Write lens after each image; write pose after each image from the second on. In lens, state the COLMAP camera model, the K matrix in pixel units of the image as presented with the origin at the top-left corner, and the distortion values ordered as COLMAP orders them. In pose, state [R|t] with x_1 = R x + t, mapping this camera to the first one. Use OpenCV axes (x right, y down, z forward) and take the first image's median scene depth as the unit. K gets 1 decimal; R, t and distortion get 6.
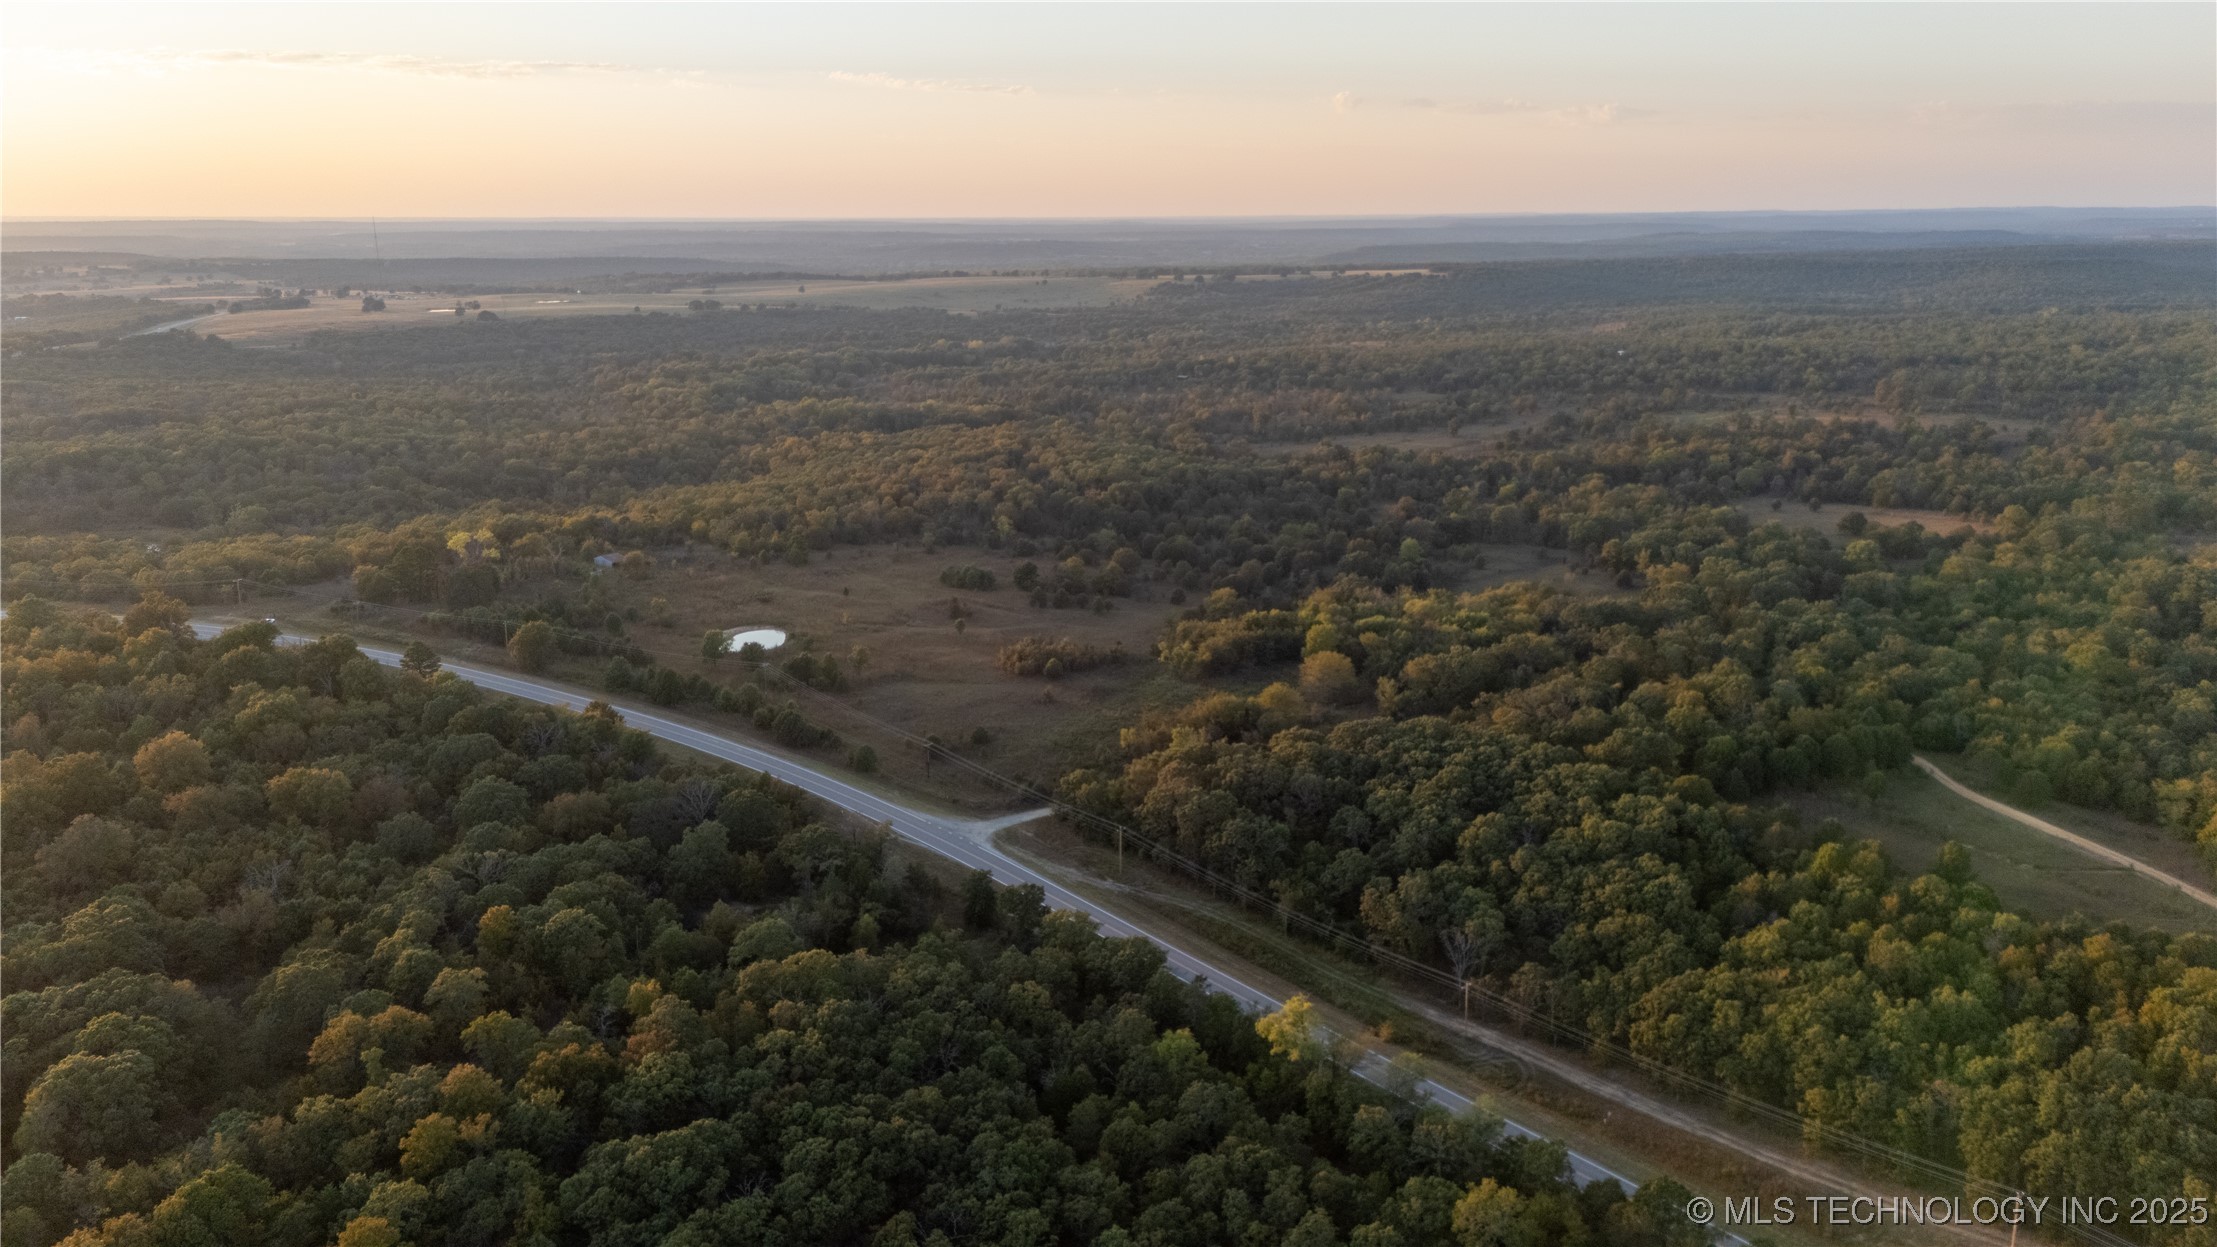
lens RADIAL K [[1630.2, 0, 1105.4], [0, 1630.2, 606.2], [0, 0, 1]] dist [0.090401, -0.099429]
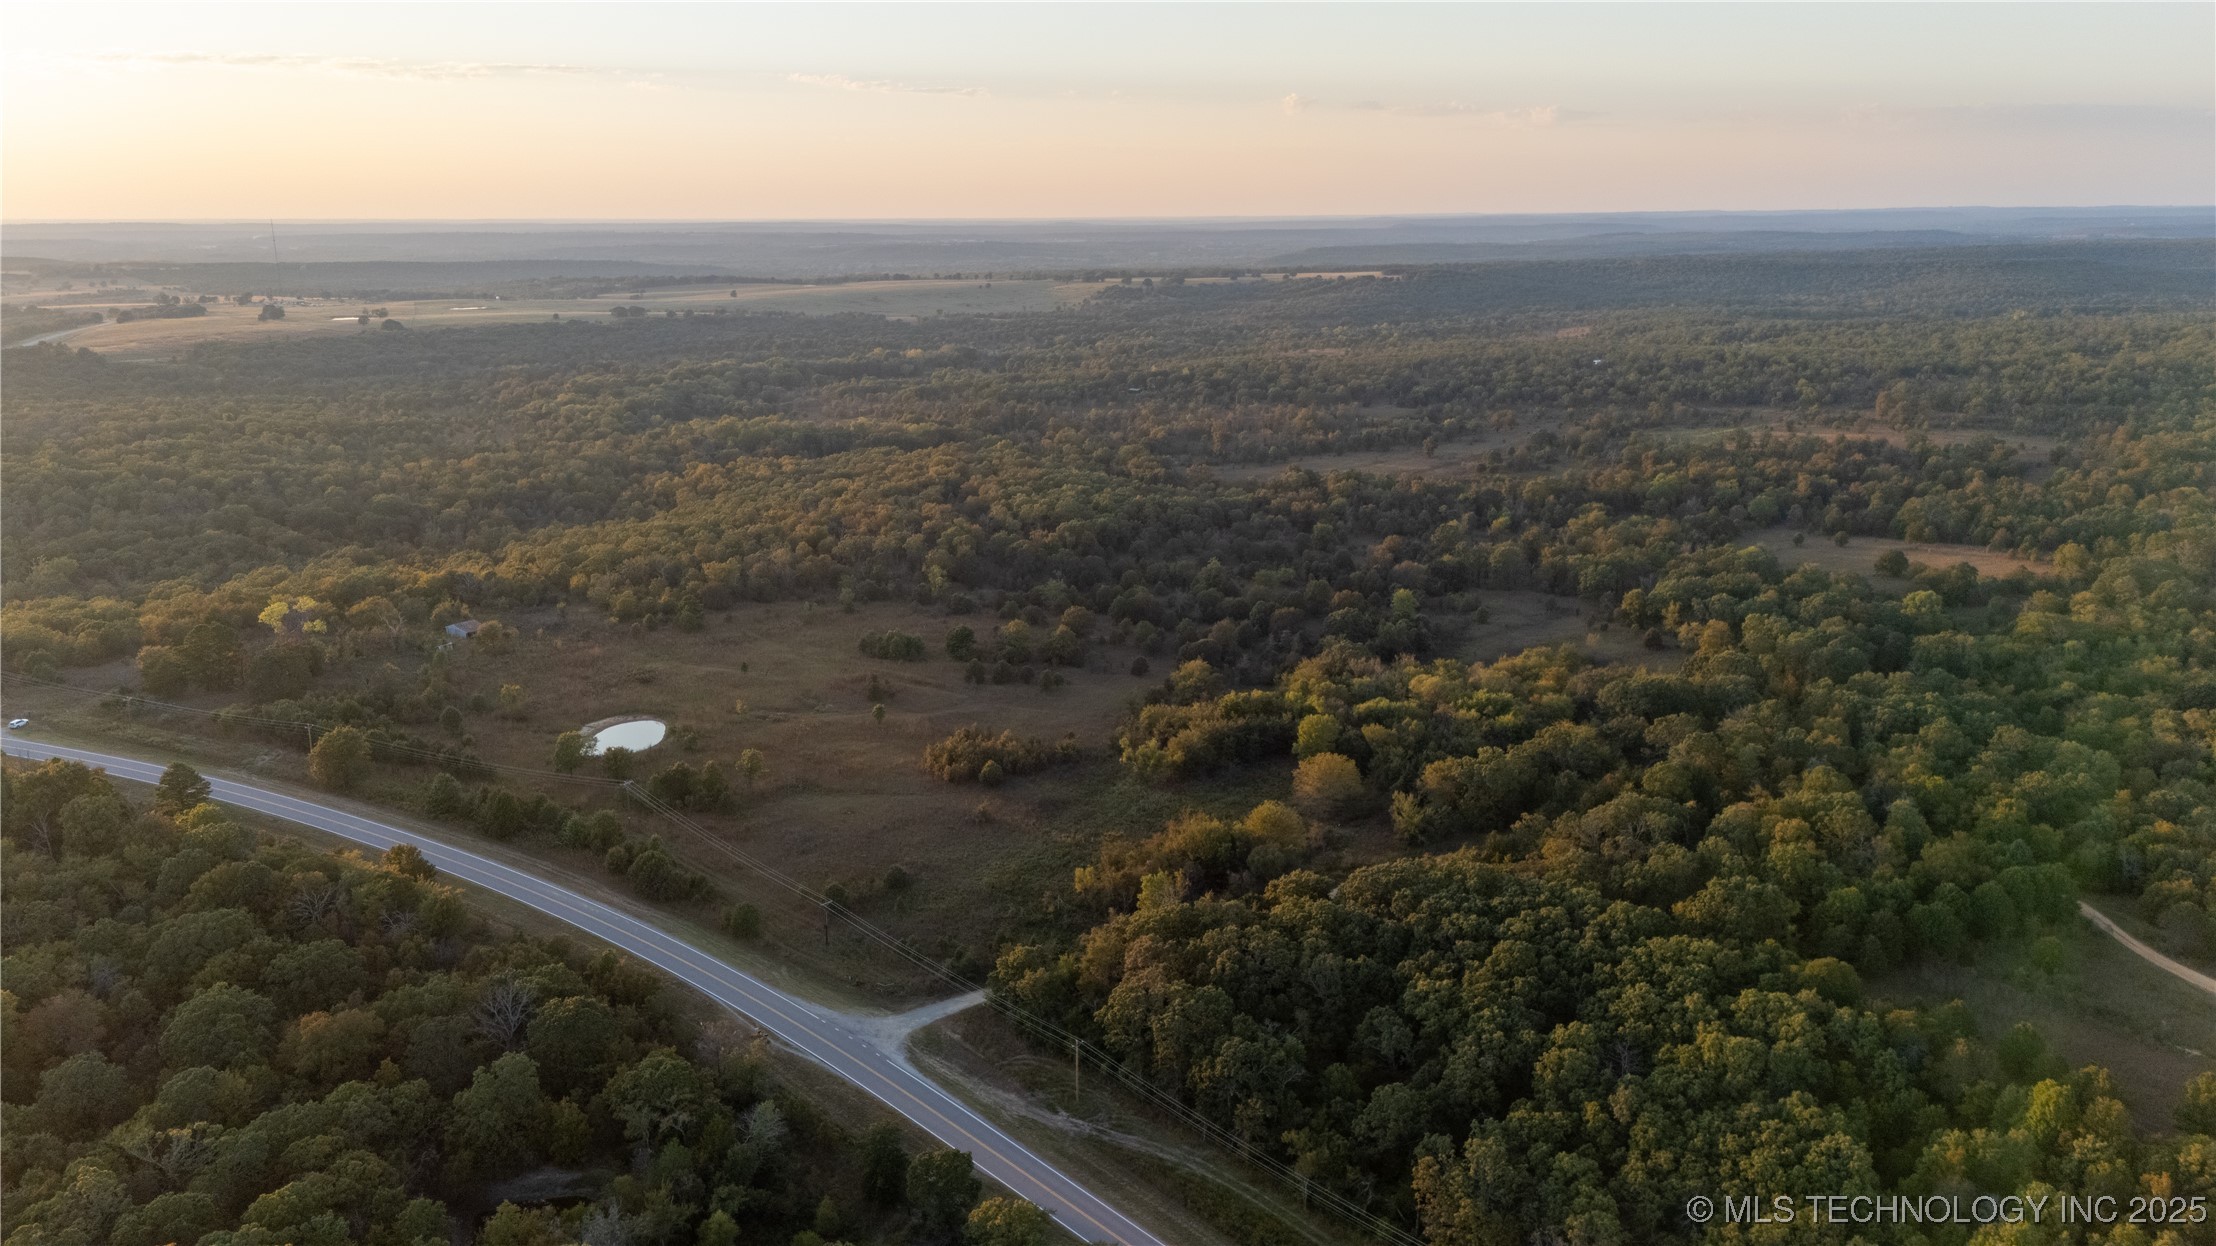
lens RADIAL K [[1629.5, 0, 1104.9], [0, 1629.5, 605.7], [0, 0, 1]] dist [0.090401, -0.099429]
pose [[0.999474, -0.009140, 0.031111, 0.000294], [0.009158, 0.999958, -0.000424, -0.034569], [-0.031106, 0.000709, 0.999516, 0.137382]]
